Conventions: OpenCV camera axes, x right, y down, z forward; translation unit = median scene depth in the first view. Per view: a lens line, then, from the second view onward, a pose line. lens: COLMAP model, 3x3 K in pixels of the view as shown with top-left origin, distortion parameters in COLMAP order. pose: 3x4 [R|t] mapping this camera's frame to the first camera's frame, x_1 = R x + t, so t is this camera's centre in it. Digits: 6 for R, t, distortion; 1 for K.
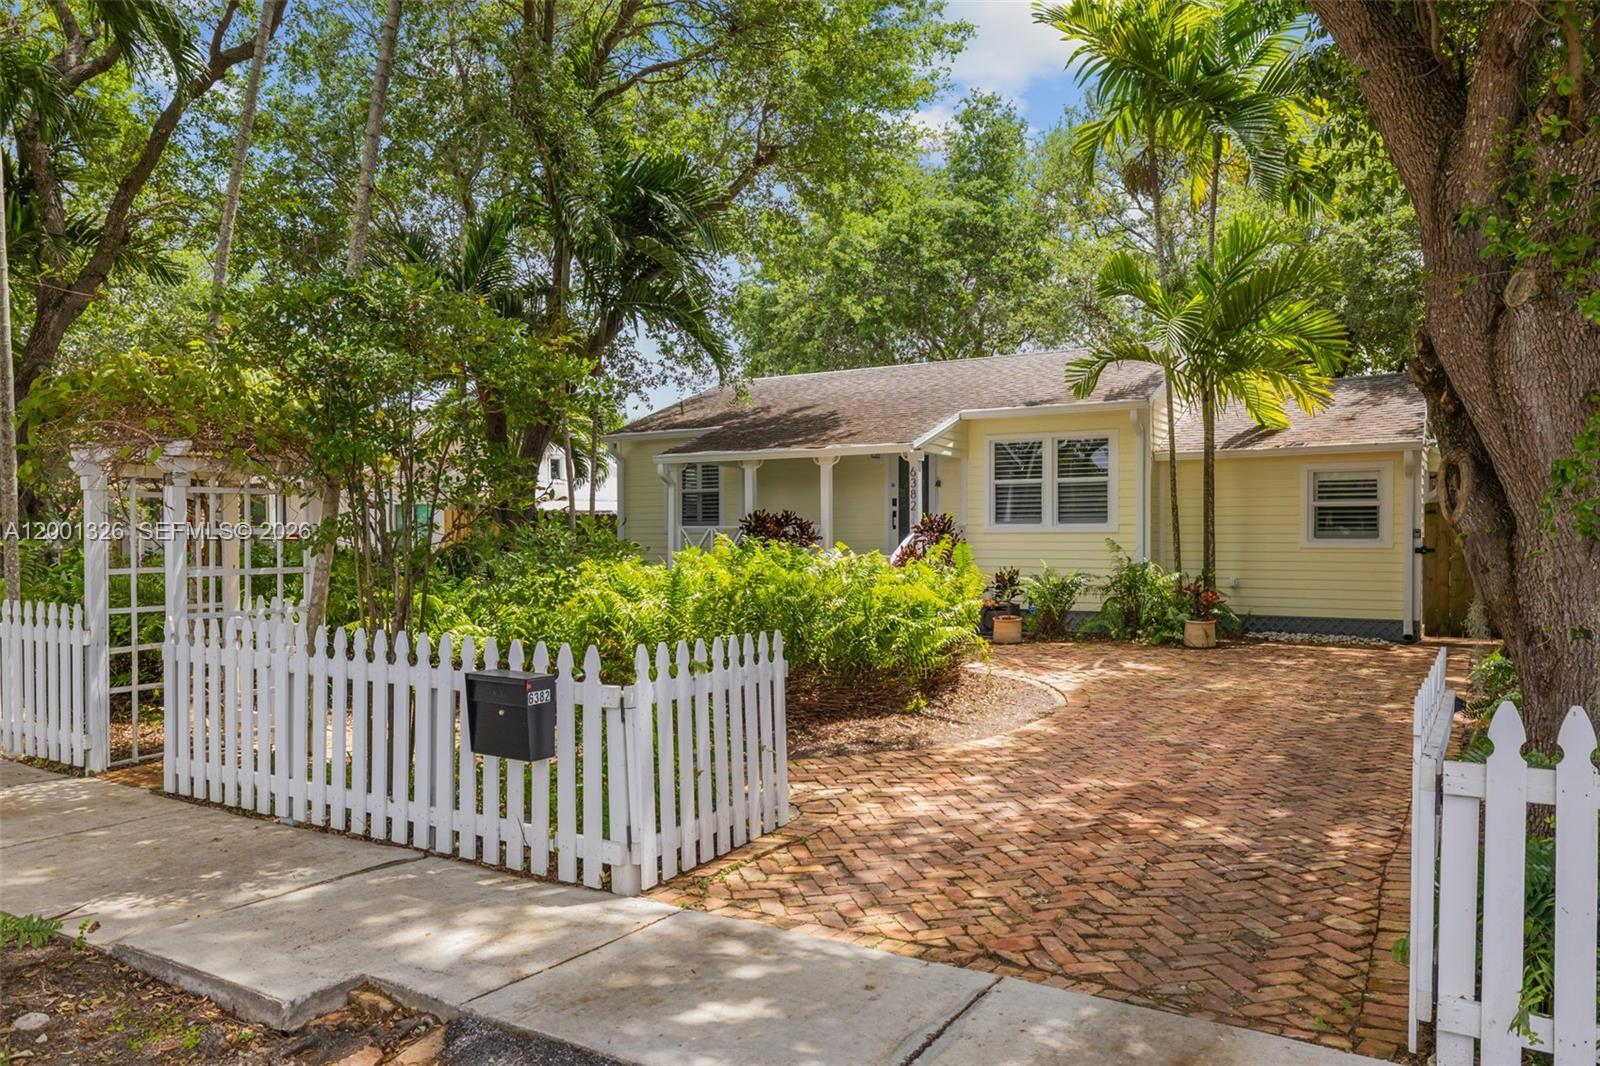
lens RADIAL K [[1109.5, 0, 794.7], [0, 1109.5, 534.2], [0, 0, 1]] dist [0.015078, -0.006190]
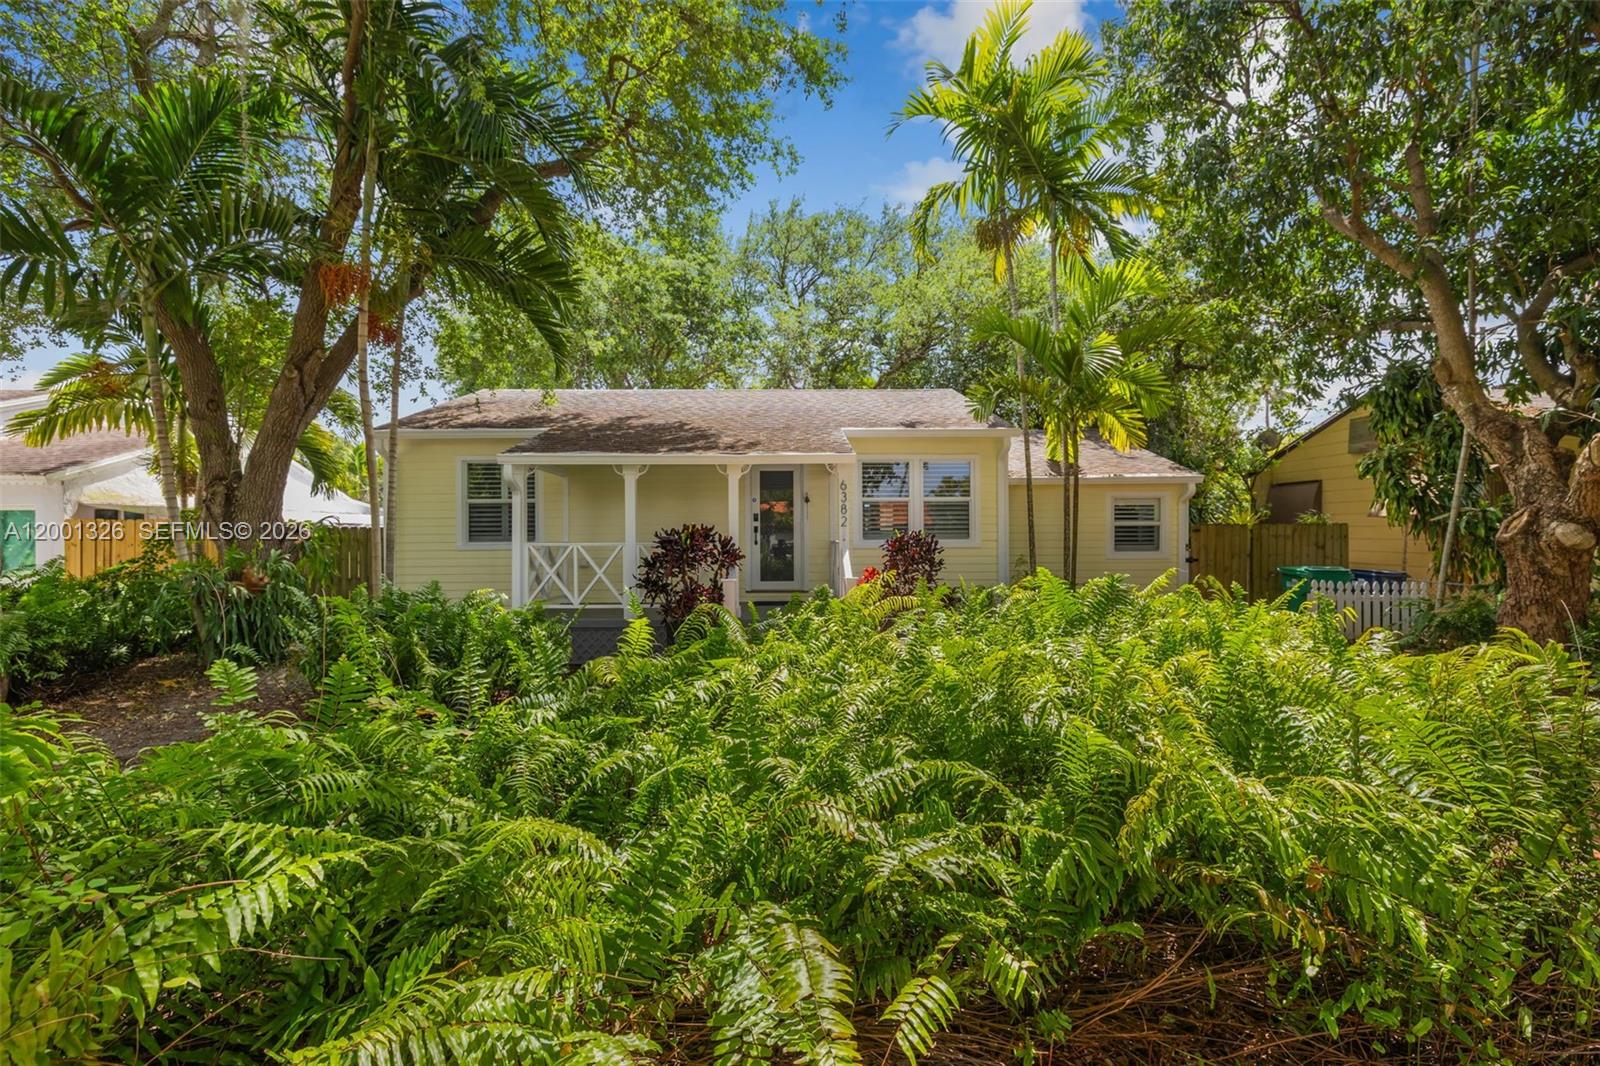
lens RADIAL K [[696.3, 0, 812.3], [0, 696.3, 536.2], [0, 0, 1]] dist [0.013032, -0.000130]
pose [[0.839407, 0.004123, 0.543488, -0.420935], [0.002754, 0.999926, -0.011840, -0.009364], [-0.543497, 0.011435, 0.839334, 0.931953]]
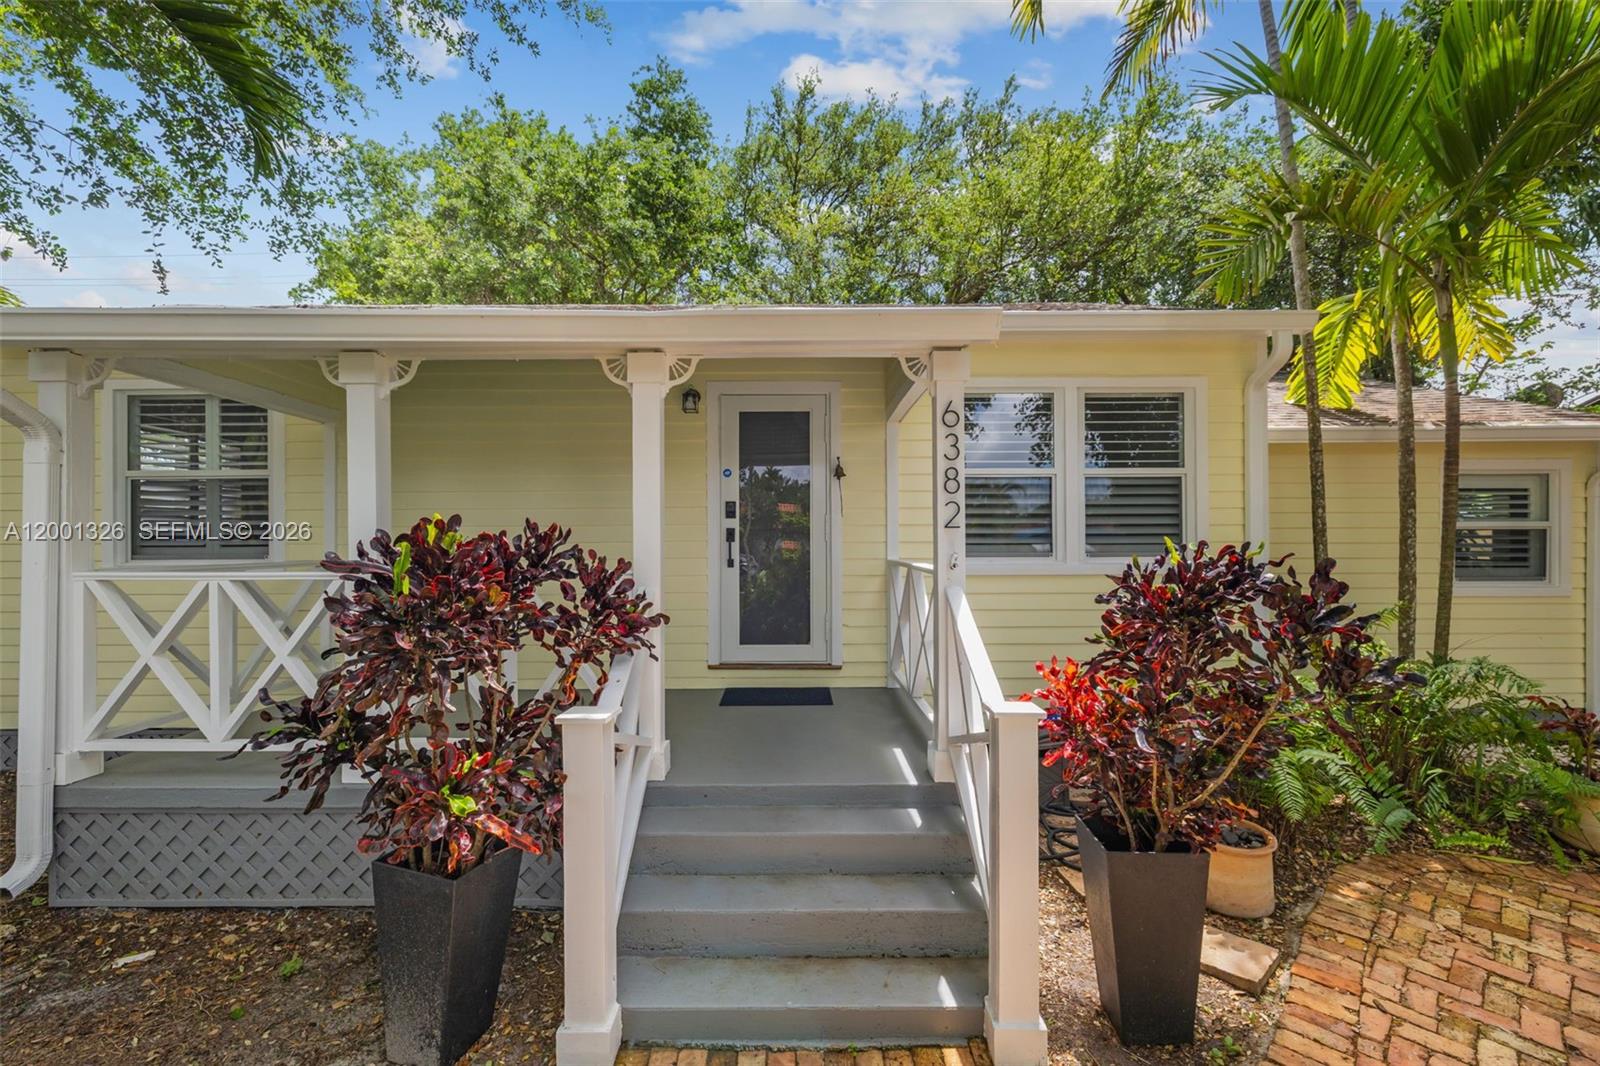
lens RADIAL K [[697.1, 0, 810.3], [0, 697.1, 525.4], [0, 0, 1]] dist [0.004363, 0.001040]
pose [[0.846358, 0.012100, 0.532477, -0.077144], [-0.001152, 0.999781, -0.020887, -0.032892], [-0.532613, 0.017065, 0.846187, 1.511648]]
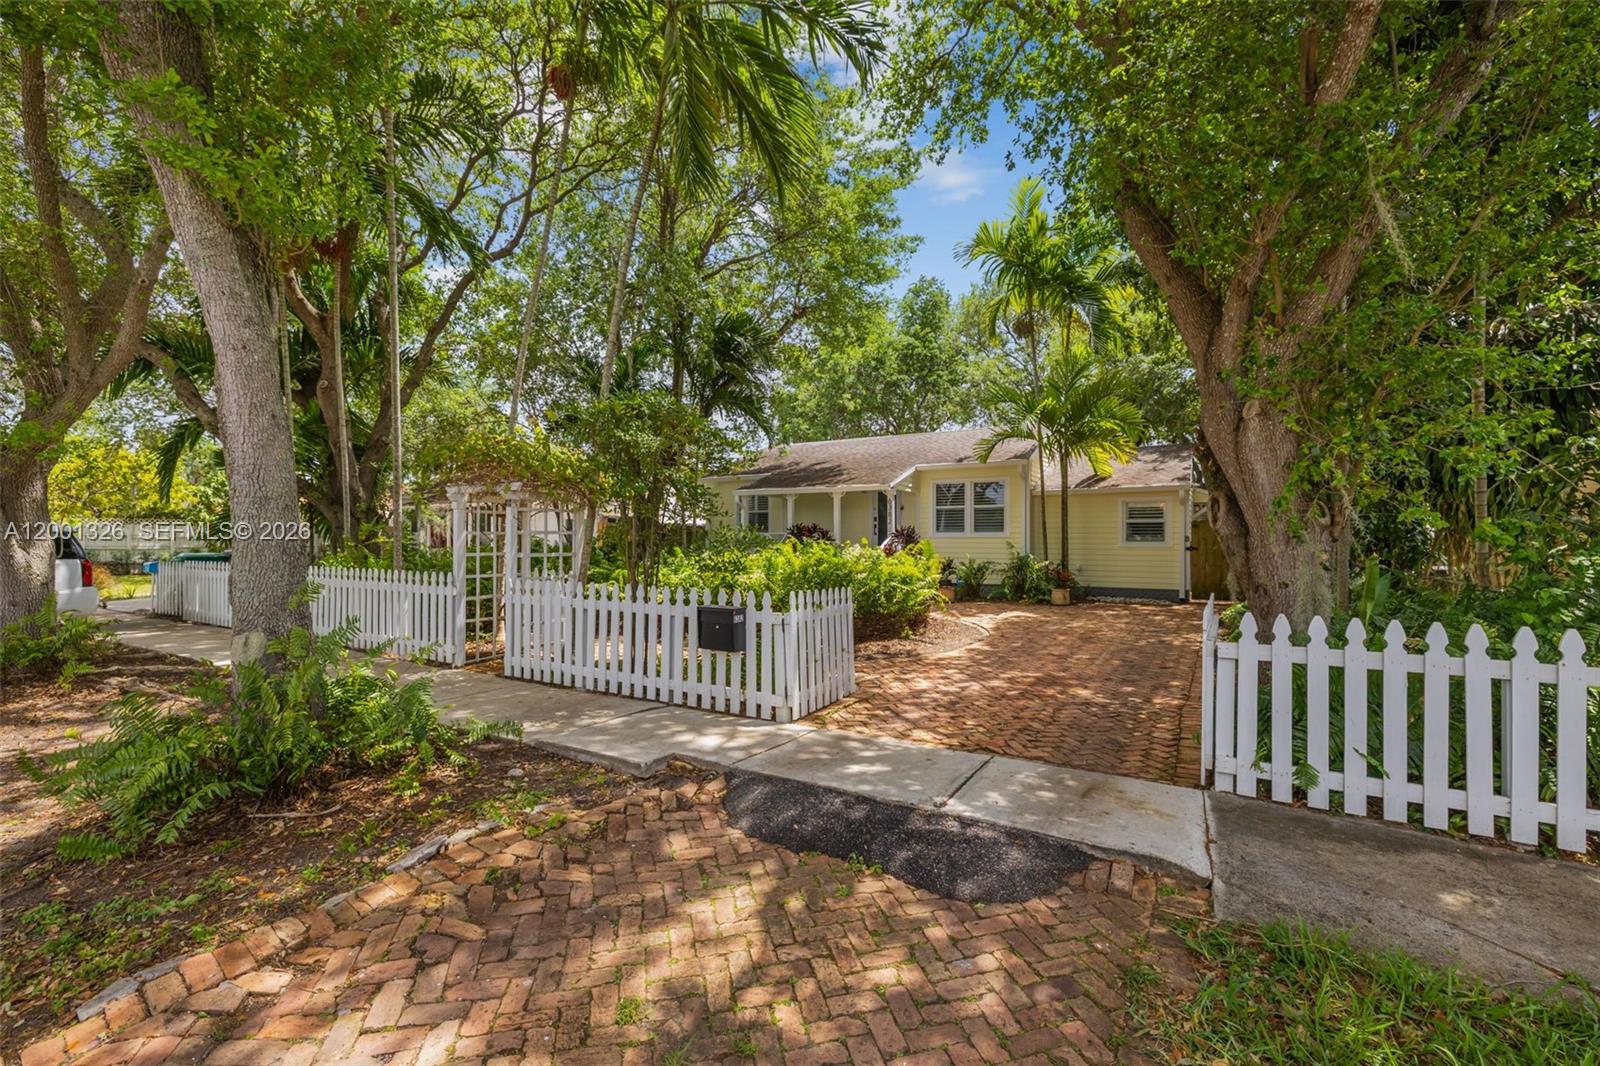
lens RADIAL K [[697.1, 0, 795.4], [0, 697.1, 528.8], [0, 0, 1]] dist [0.004363, 0.001040]
pose [[0.999975, 0.004405, 0.005491, -0.076171], [-0.004318, 0.999866, -0.015788, 0.006182], [-0.005559, 0.015764, 0.999860, -0.106861]]
